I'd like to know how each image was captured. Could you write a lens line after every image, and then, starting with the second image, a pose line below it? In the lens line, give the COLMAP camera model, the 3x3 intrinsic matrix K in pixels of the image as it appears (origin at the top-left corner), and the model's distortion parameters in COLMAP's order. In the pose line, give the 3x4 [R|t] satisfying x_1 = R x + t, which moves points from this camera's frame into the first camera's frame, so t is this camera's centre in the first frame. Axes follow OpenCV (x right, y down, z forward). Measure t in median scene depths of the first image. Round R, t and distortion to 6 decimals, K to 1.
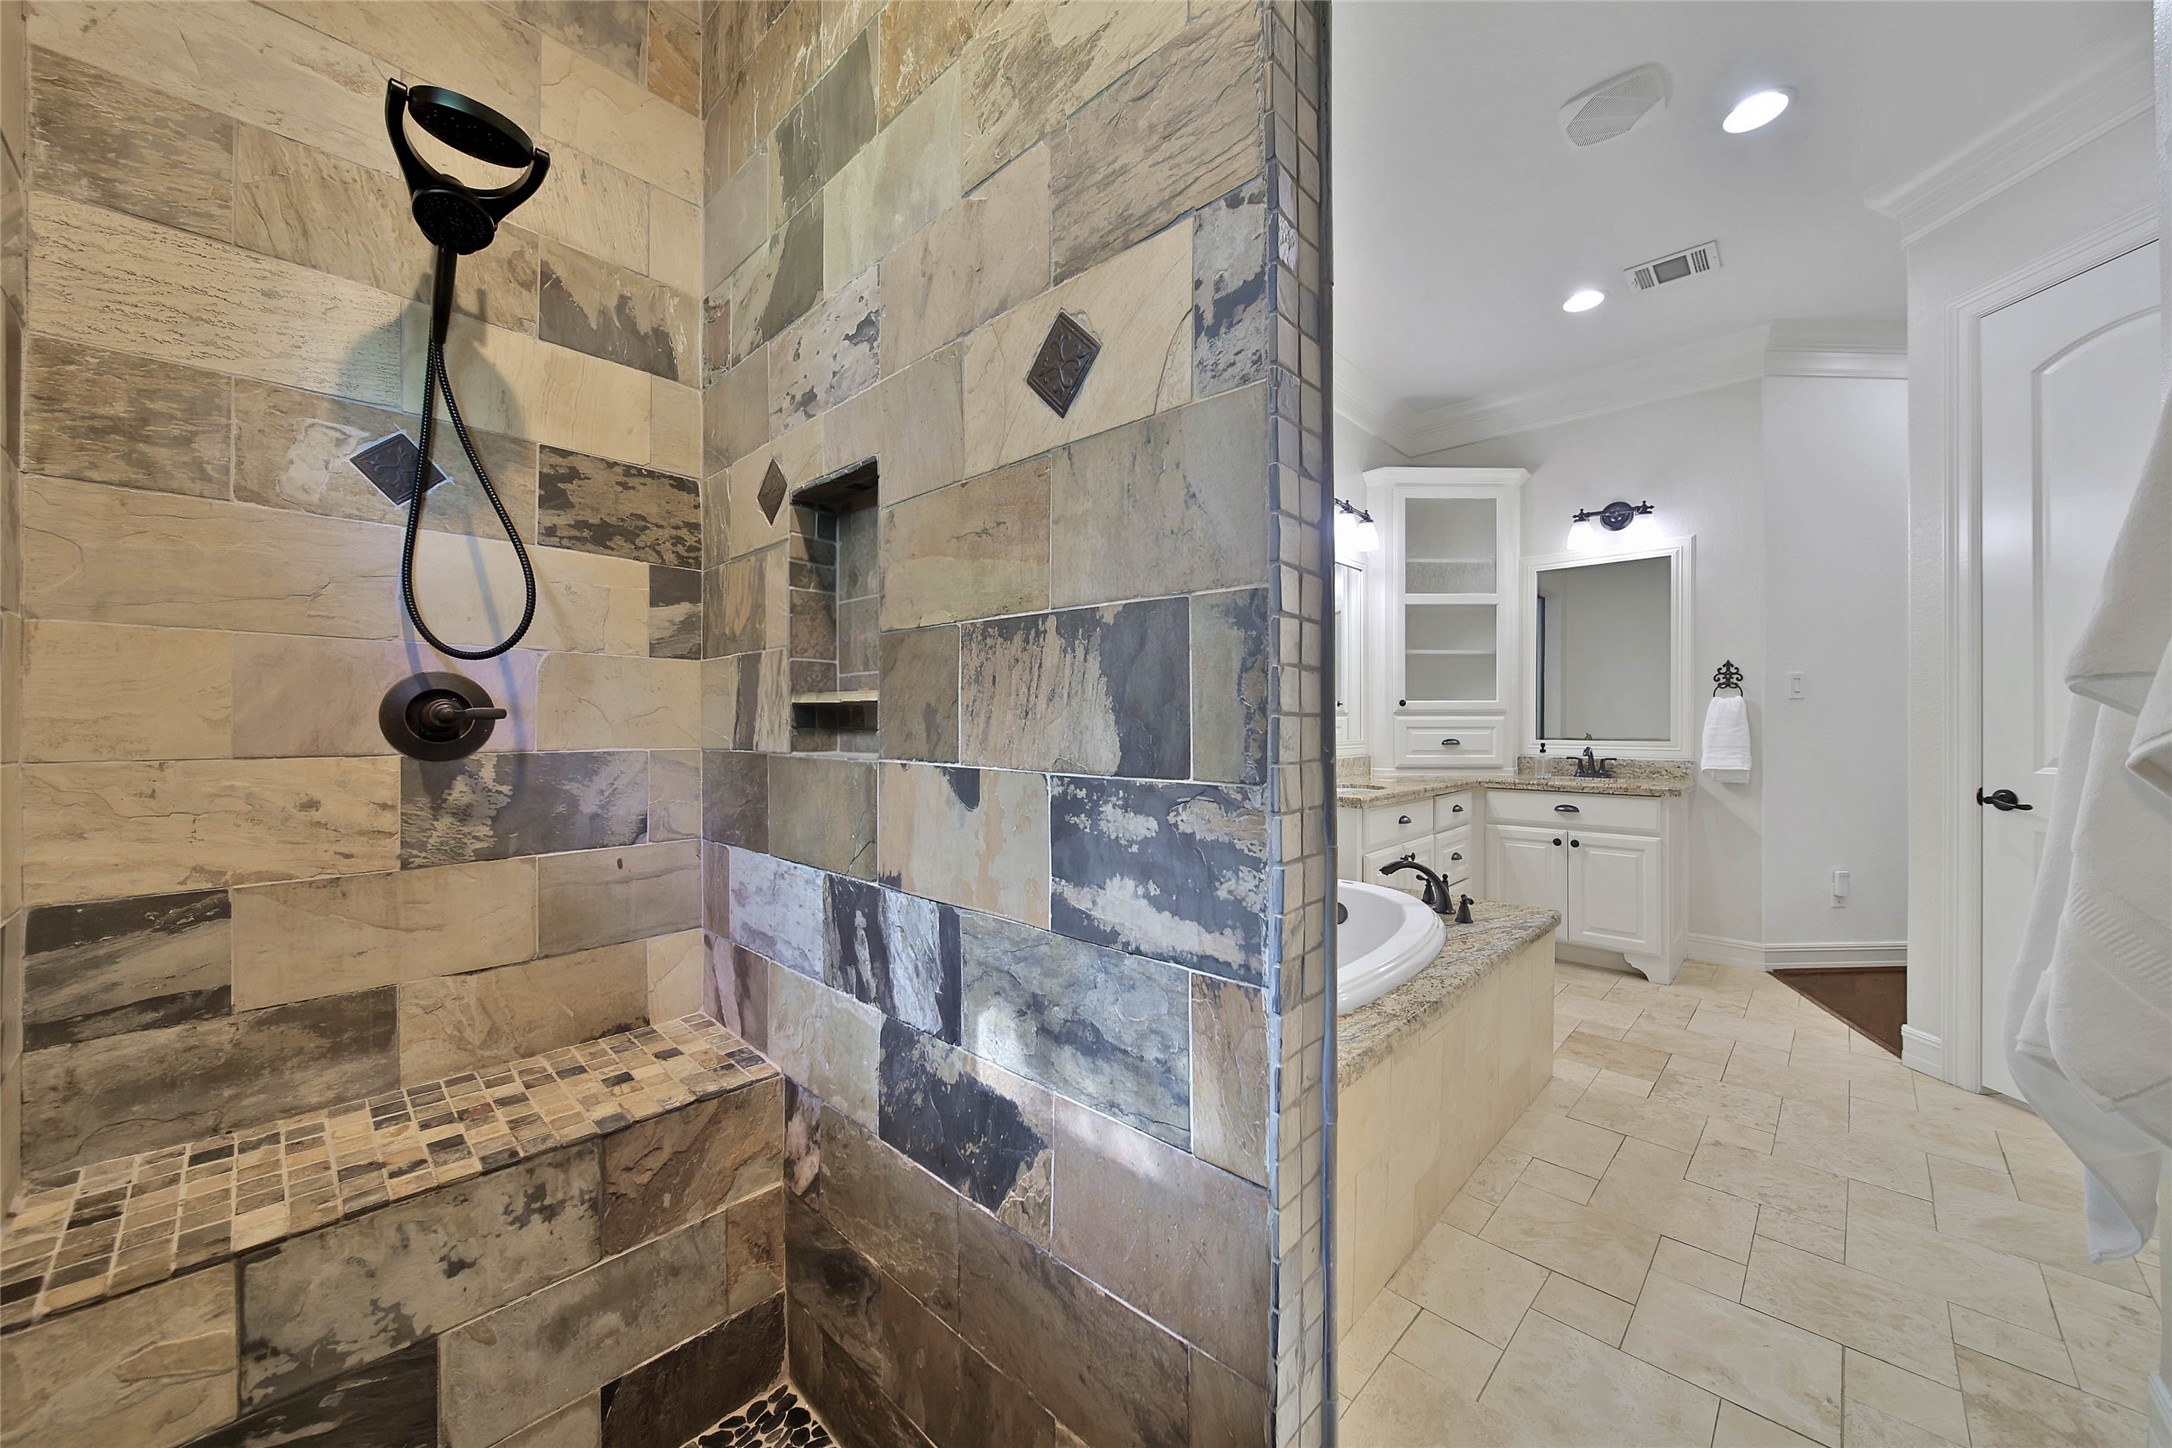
lens RADIAL K [[776.4, 0, 1090.5], [0, 776.4, 729.2], [0, 0, 1]] dist [-0.000443, -0.000022]
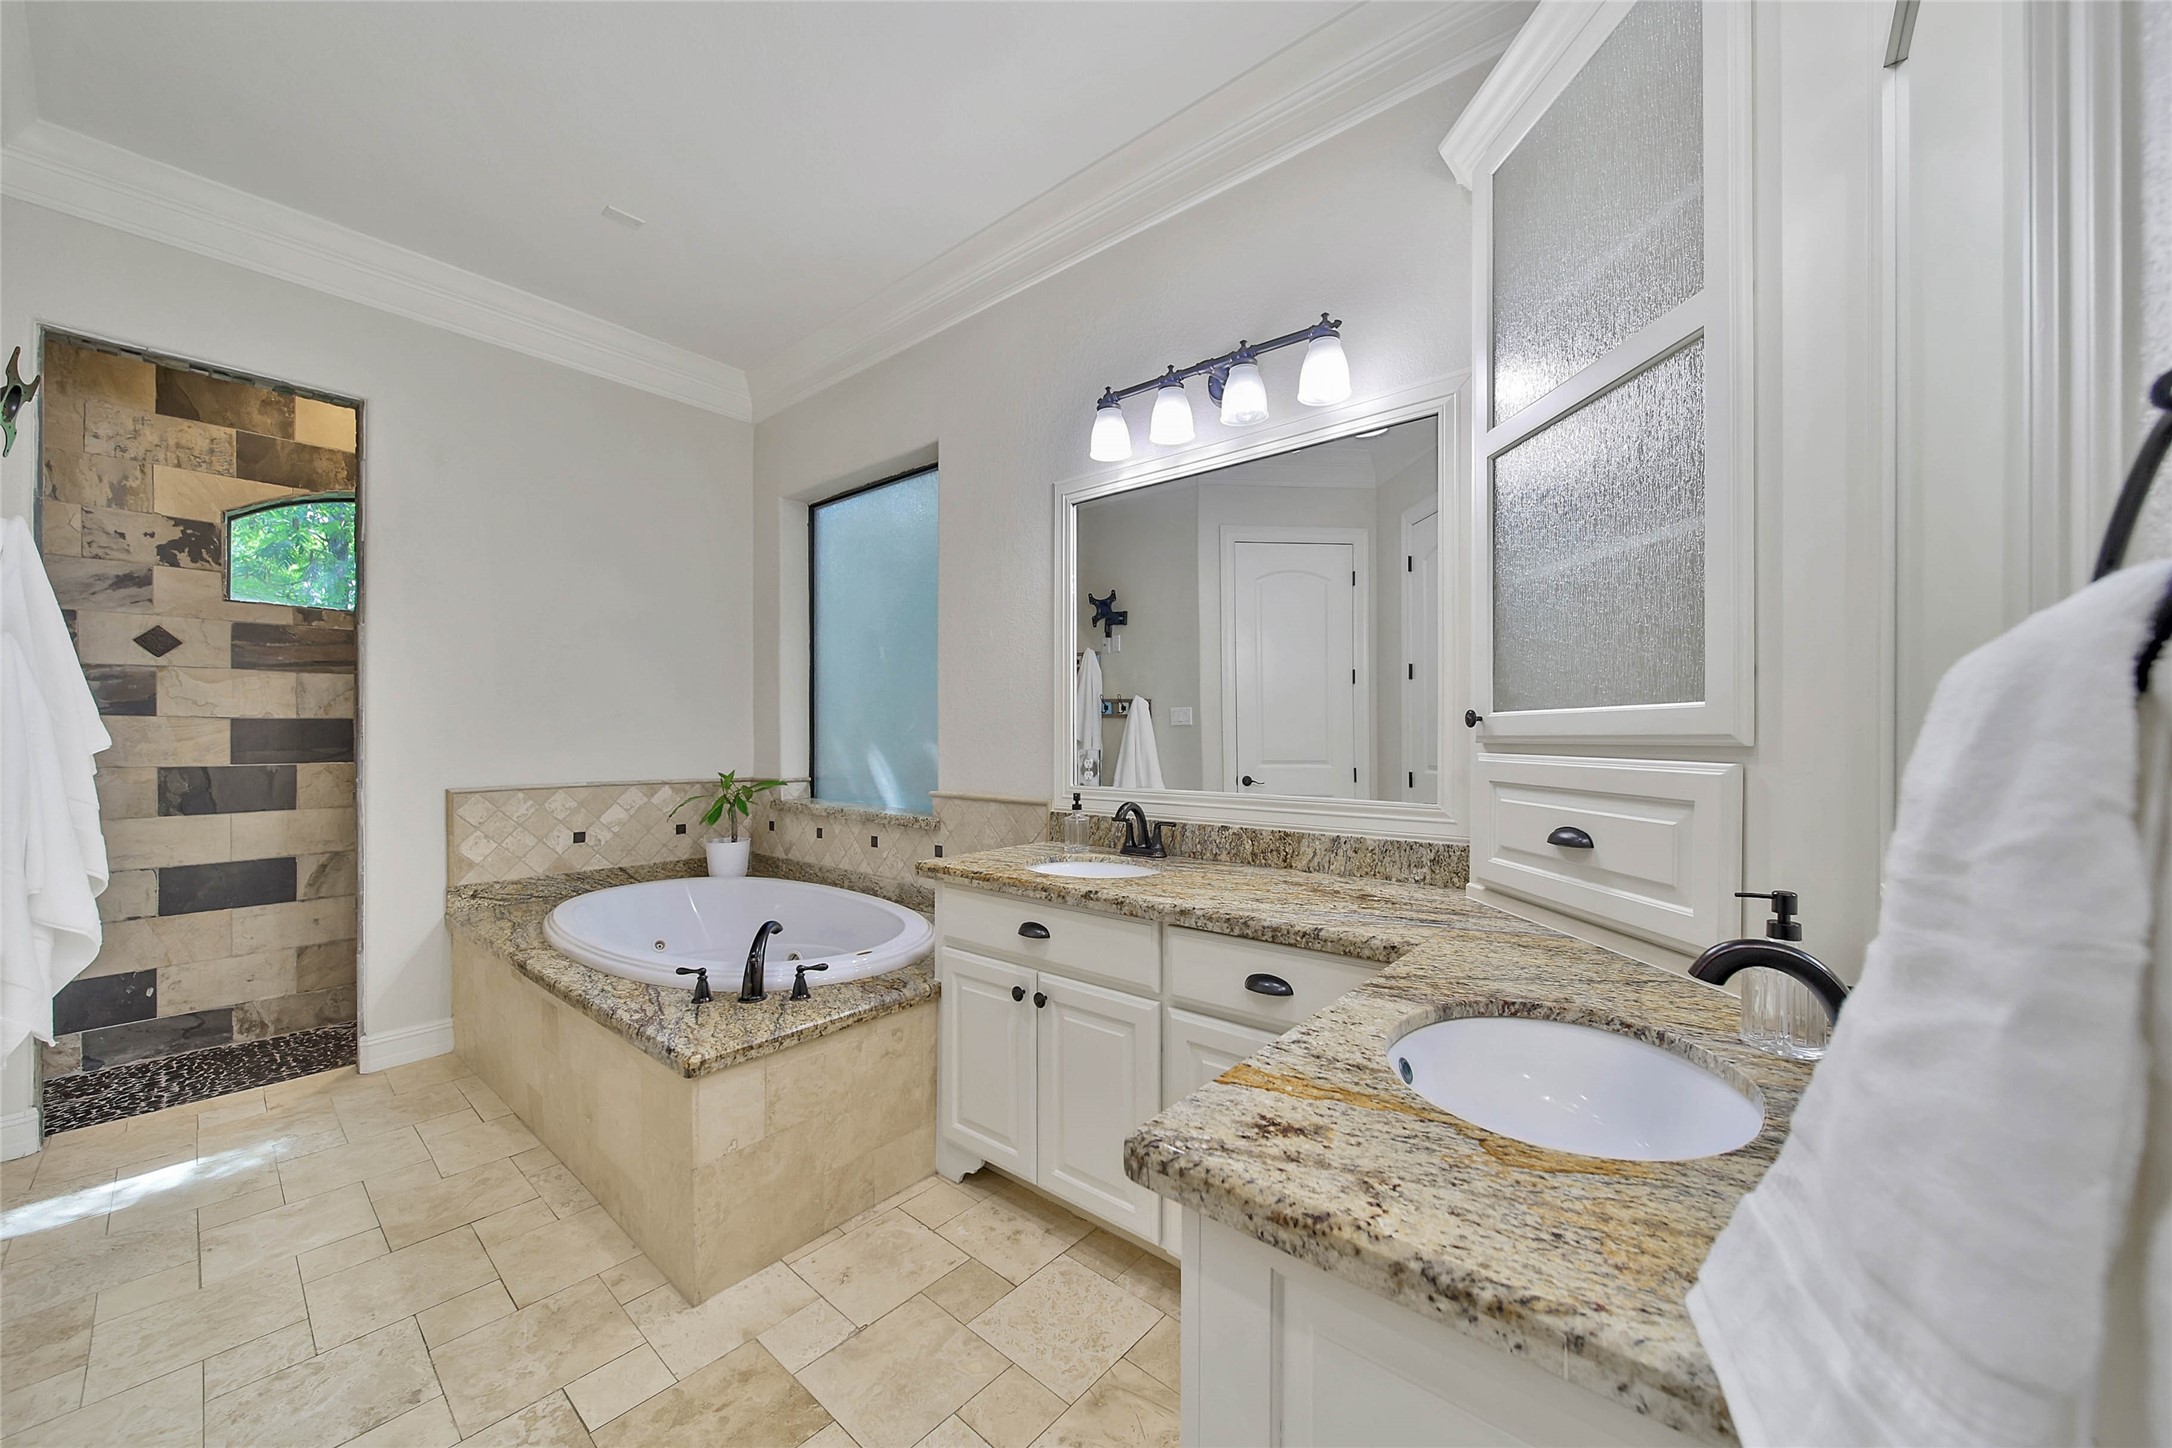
lens RADIAL K [[776.4, 0, 1090.5], [0, 776.4, 729.2], [0, 0, 1]] dist [-0.000443, -0.000022]
pose [[0.072489, 0.000531, -0.997369, 1.541375], [-0.005567, 0.999984, 0.000128, -0.054610], [0.997354, 0.005543, 0.072491, 1.552111]]
